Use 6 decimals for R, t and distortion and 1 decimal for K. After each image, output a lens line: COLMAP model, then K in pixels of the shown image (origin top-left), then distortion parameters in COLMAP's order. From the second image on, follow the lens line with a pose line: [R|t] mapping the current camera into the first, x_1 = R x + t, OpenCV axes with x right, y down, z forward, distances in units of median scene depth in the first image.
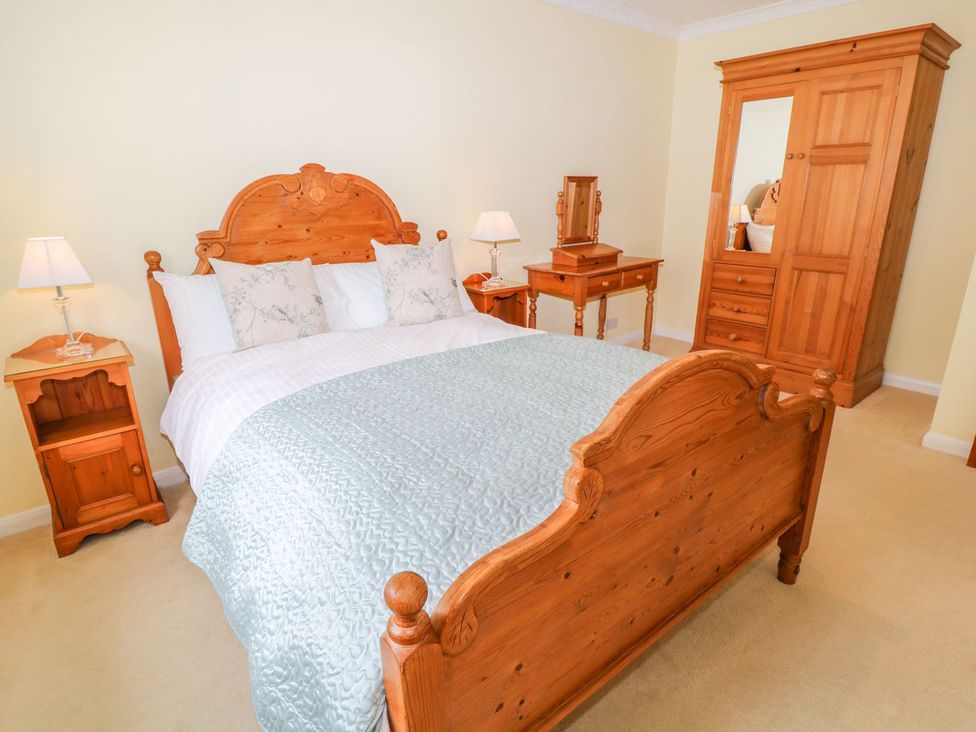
lens RADIAL K [[521.2, 0, 500.4], [0, 521.2, 363.5], [0, 0, 1]] dist [-0.014467, -0.001860]
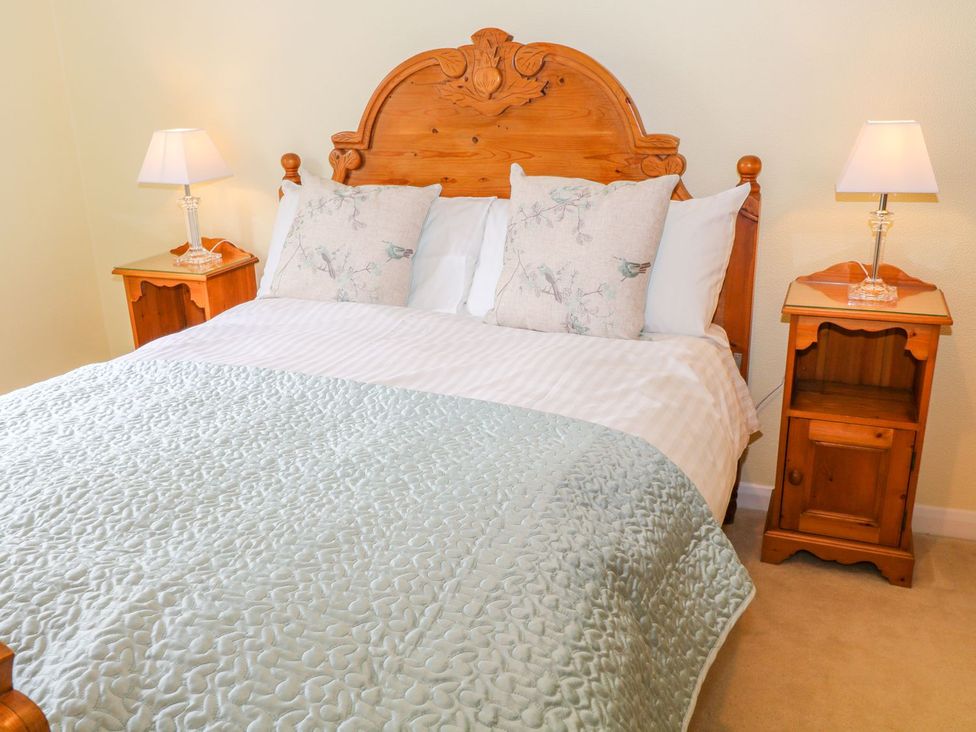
lens RADIAL K [[899.7, 0, 488.0], [0, 899.7, 366.0], [0, 0, 1]] dist [0.005066, 0.020385]
pose [[0.481351, 0.268776, -0.834303, 0.602996], [-0.259372, 0.952876, 0.157330, -0.177136], [0.837274, 0.140664, 0.528381, 0.502672]]
